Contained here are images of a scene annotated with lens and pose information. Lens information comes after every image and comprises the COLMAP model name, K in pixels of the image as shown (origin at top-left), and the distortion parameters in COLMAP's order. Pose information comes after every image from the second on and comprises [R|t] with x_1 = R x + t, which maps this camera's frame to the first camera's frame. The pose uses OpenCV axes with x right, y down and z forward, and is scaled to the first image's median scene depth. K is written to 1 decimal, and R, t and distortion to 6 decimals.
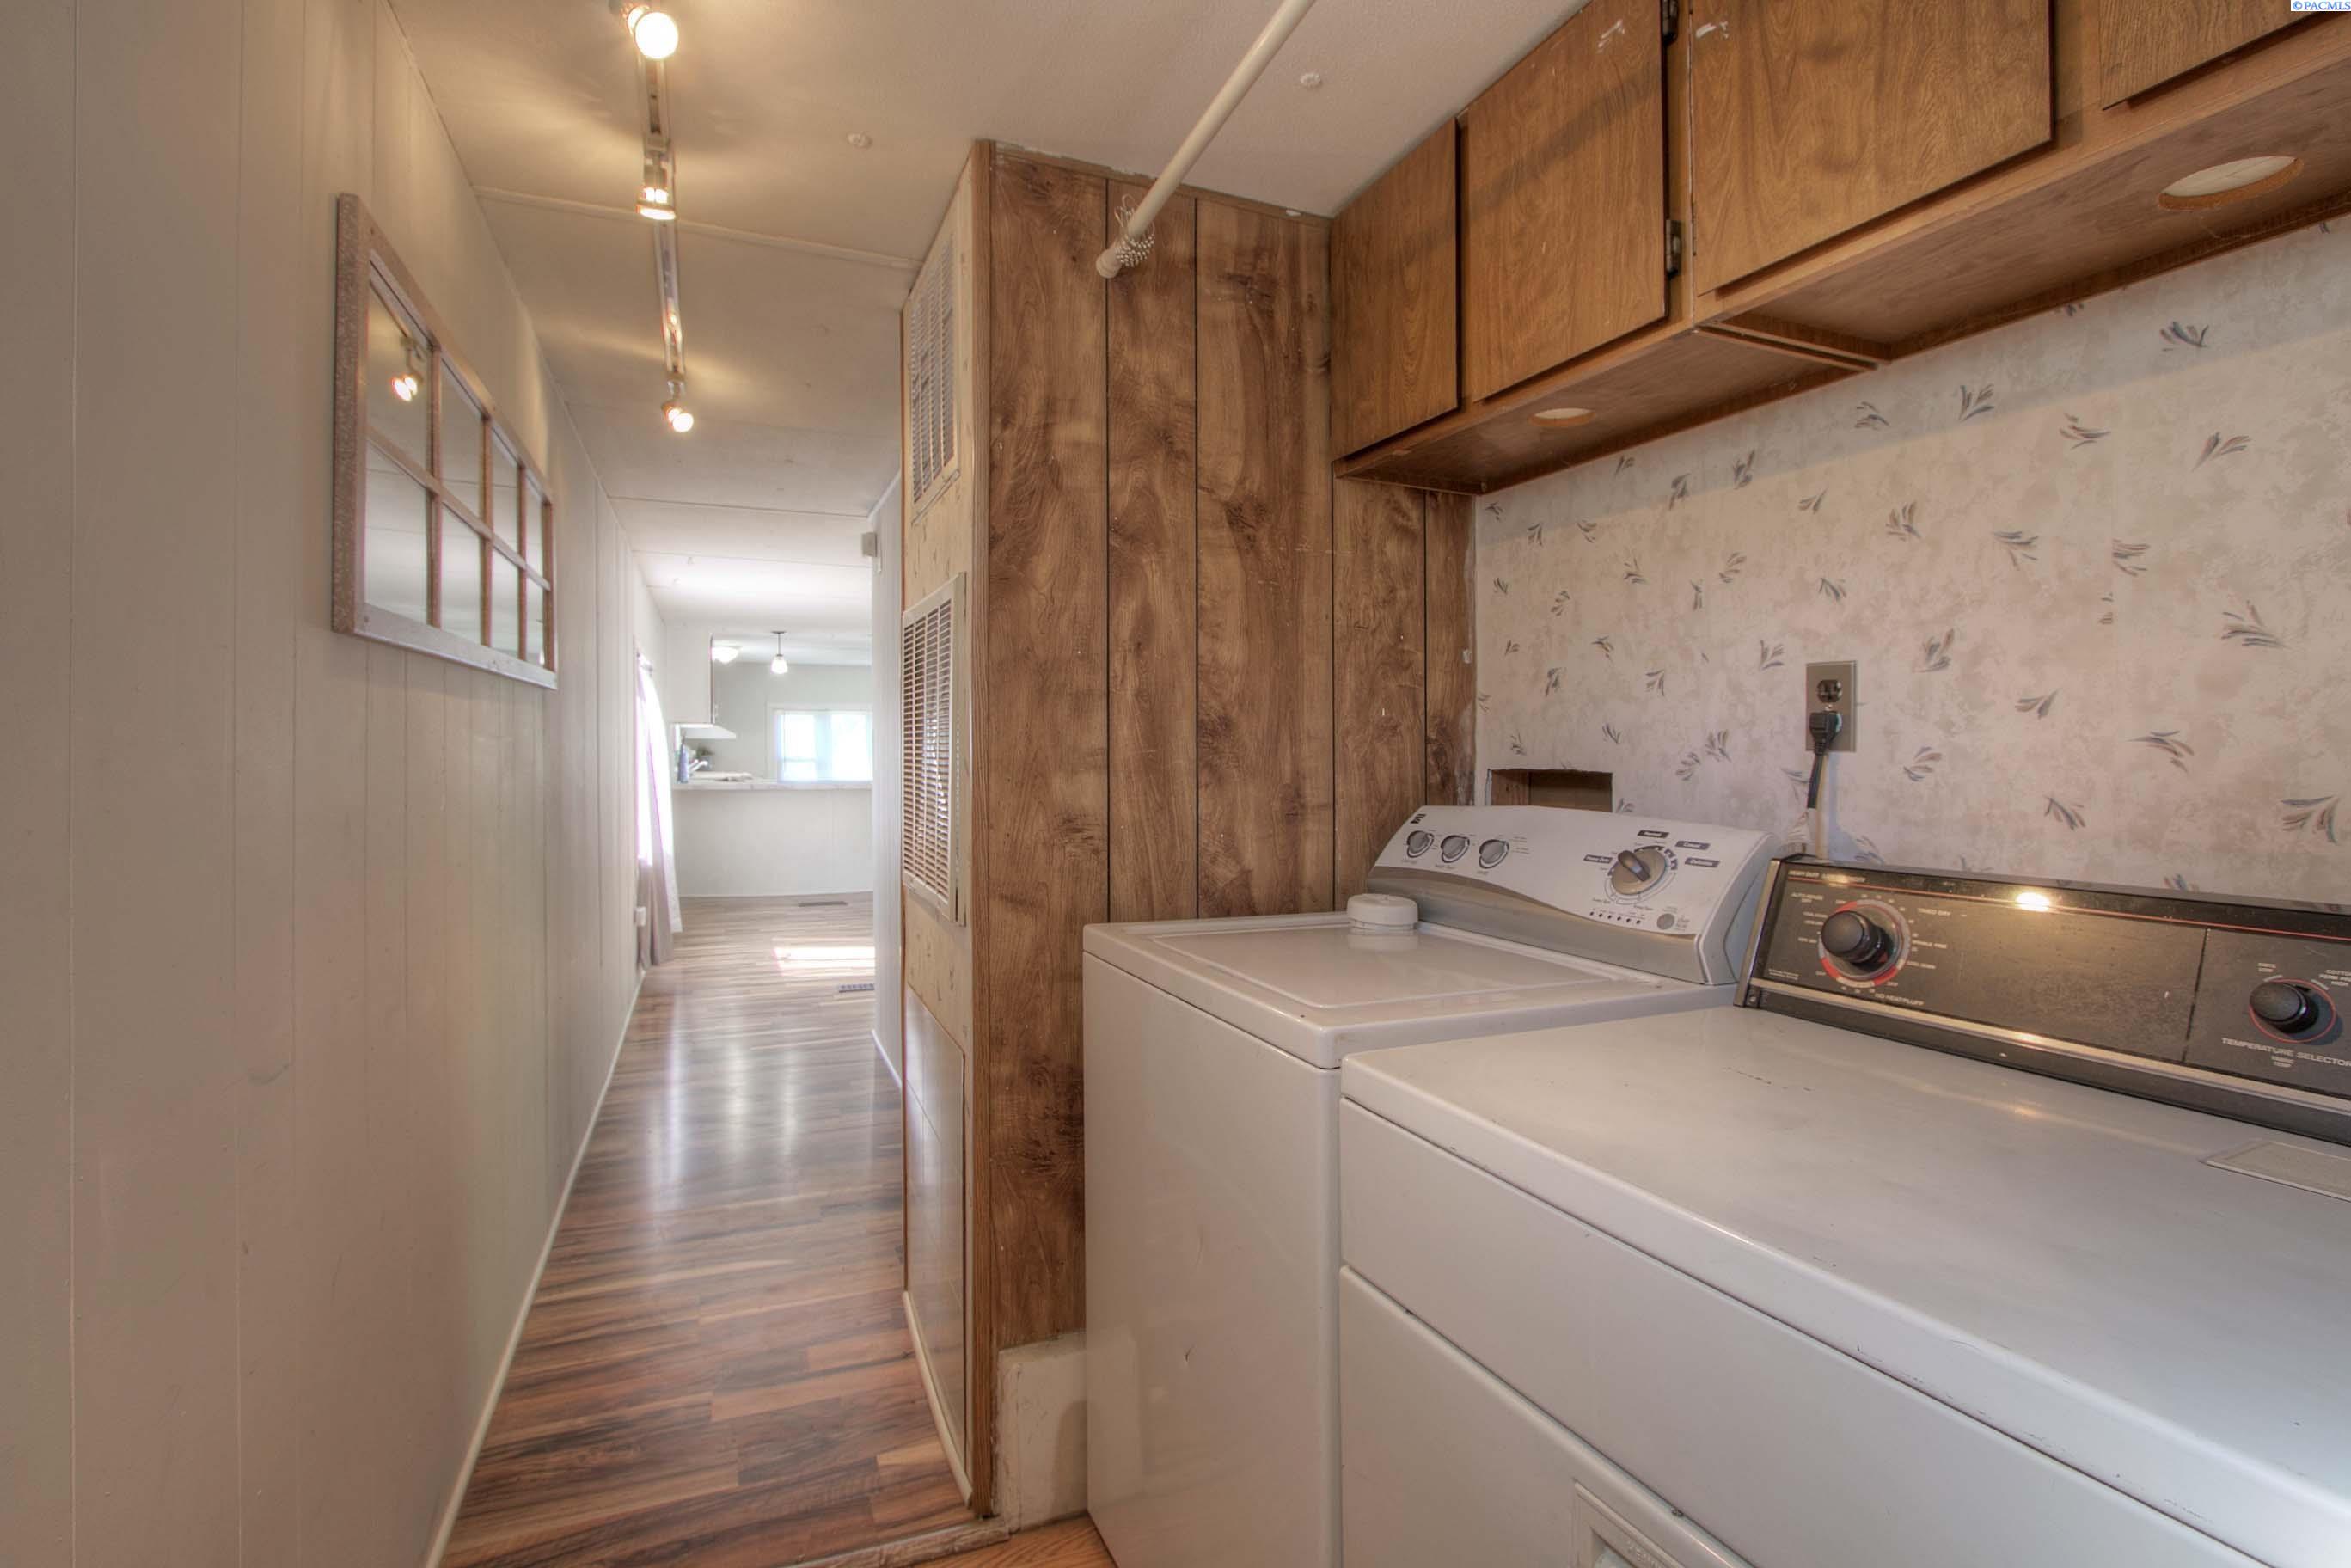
lens RADIAL K [[1131.7, 0, 1171.1], [0, 1131.7, 728.3], [0, 0, 1]] dist [-0.015773, 0.000908]
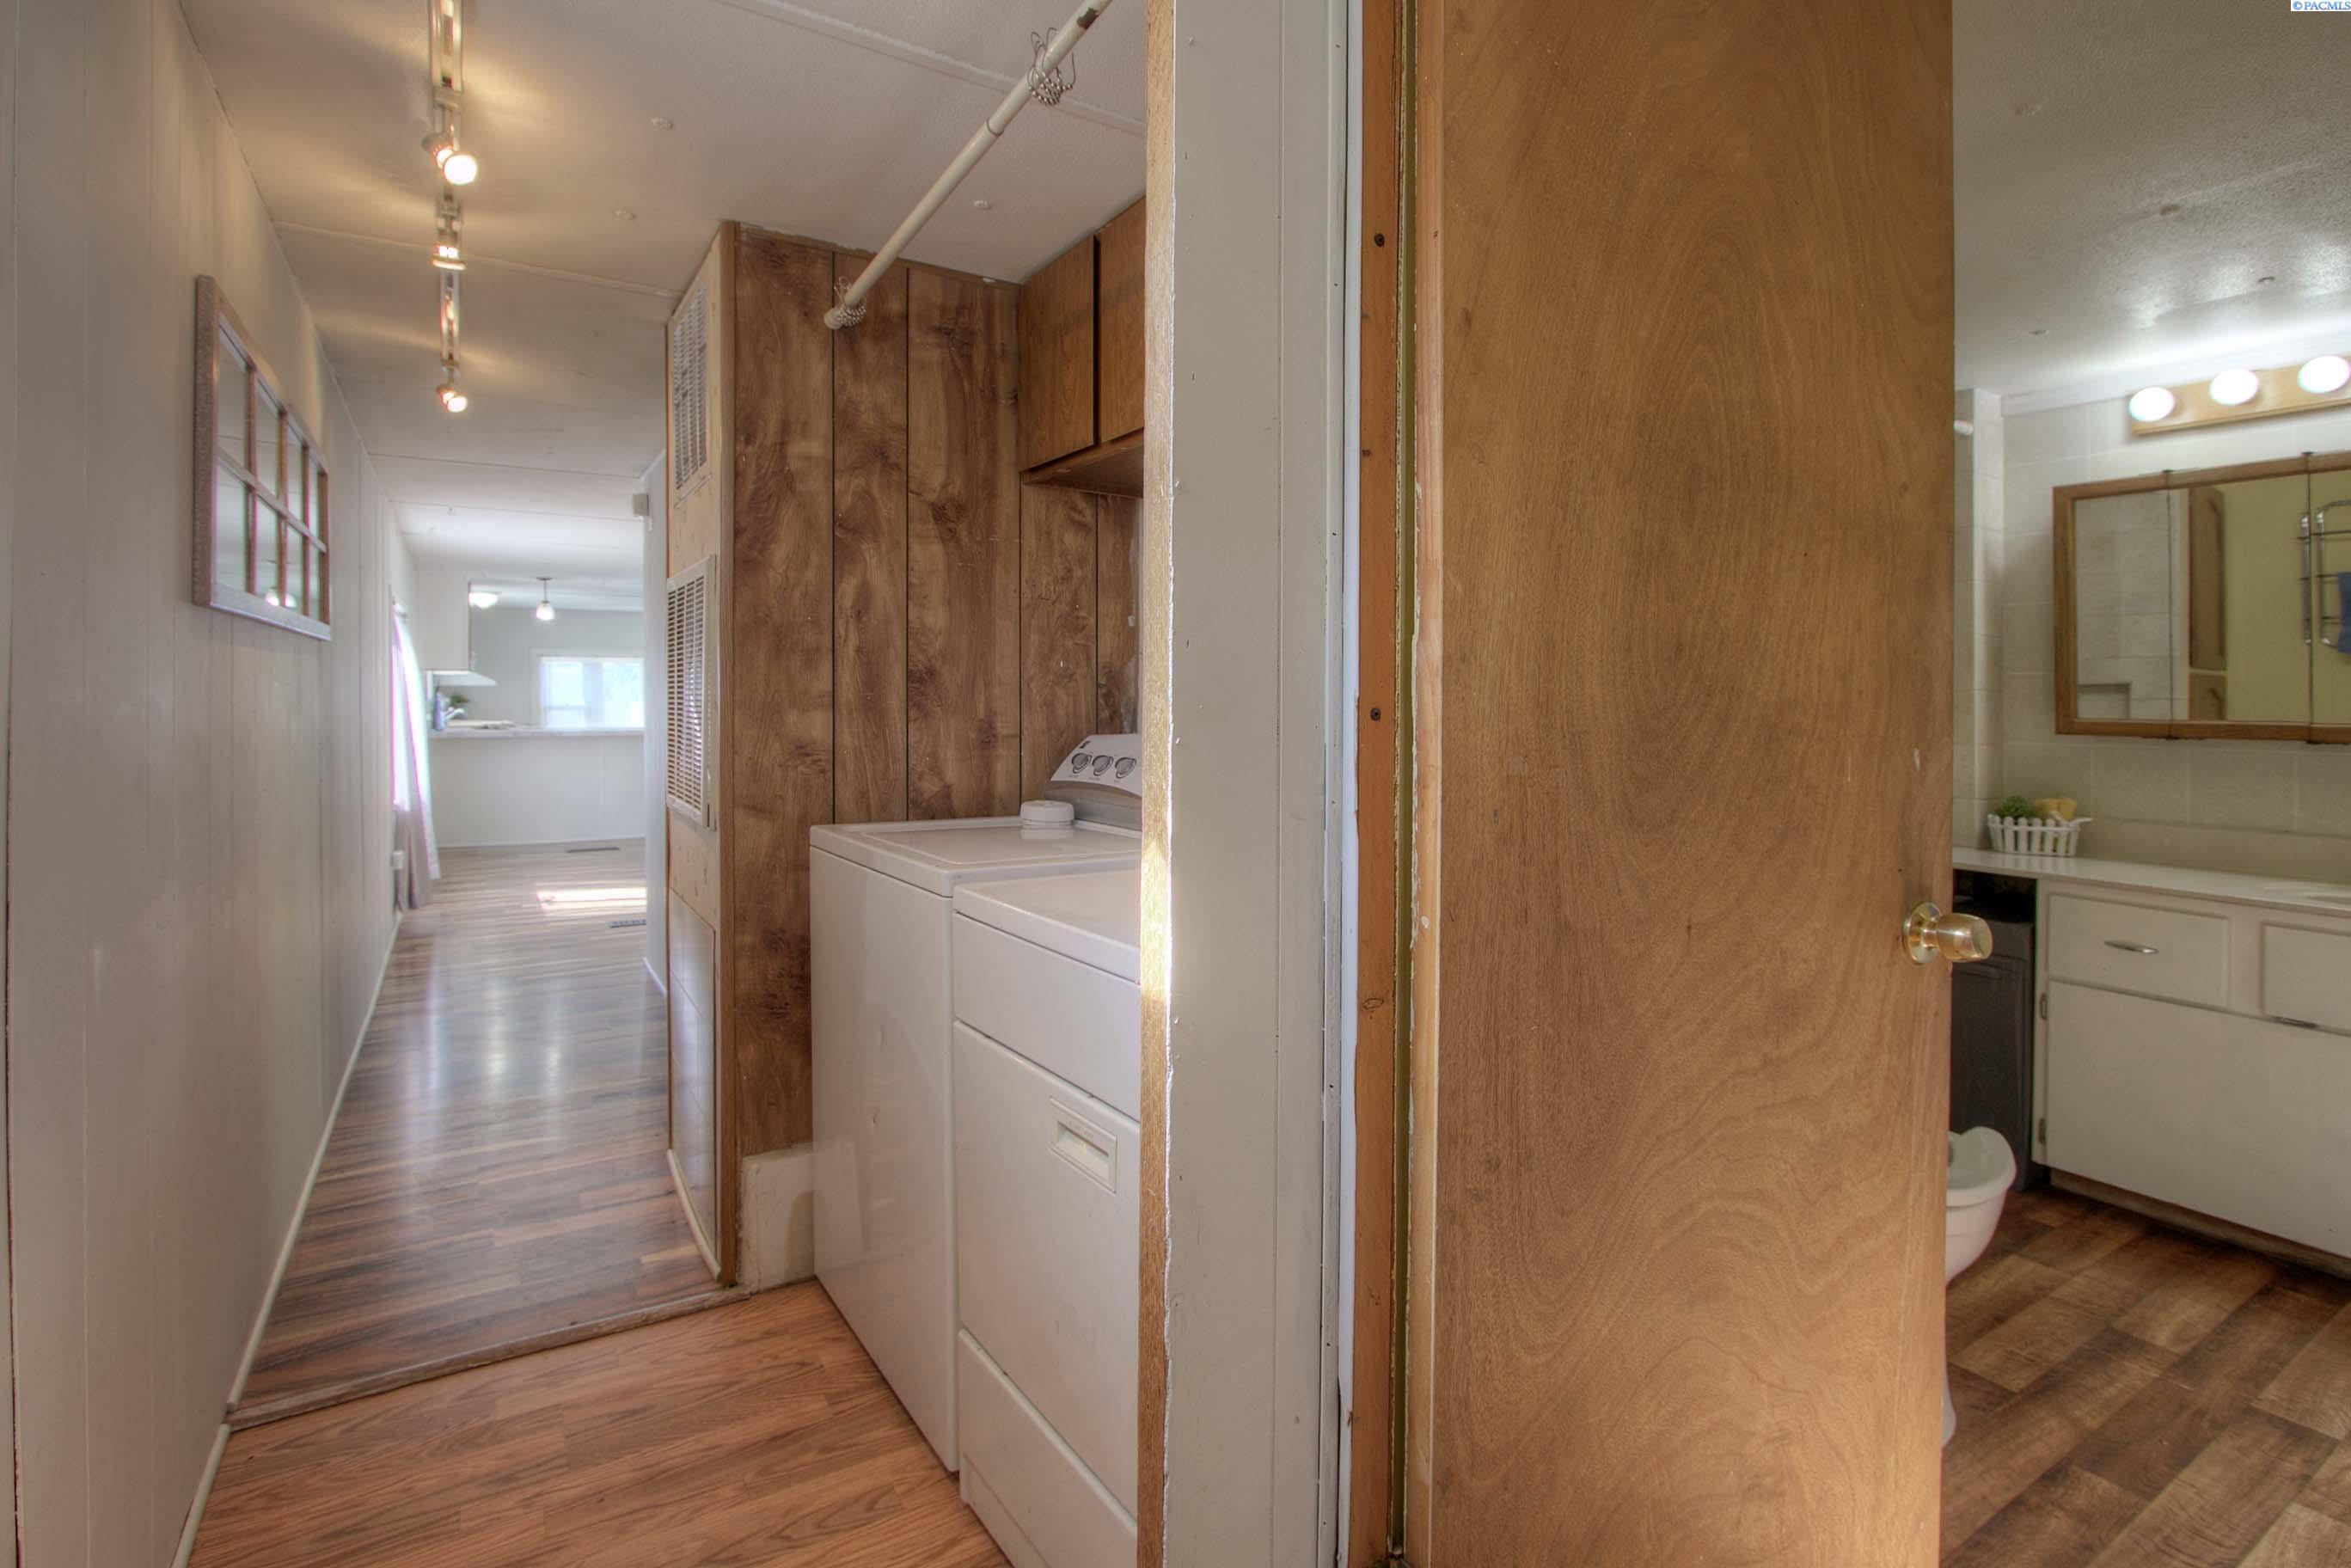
lens RADIAL K [[1077.9, 0, 1195.0], [0, 1077.9, 674.6], [0, 0, 1]] dist [-0.010964, 0.000951]
pose [[0.977401, 0.000476, 0.211395, 0.084509], [-0.000568, 1.000000, 0.000376, -0.002745], [-0.211395, -0.000487, 0.977401, -0.282461]]
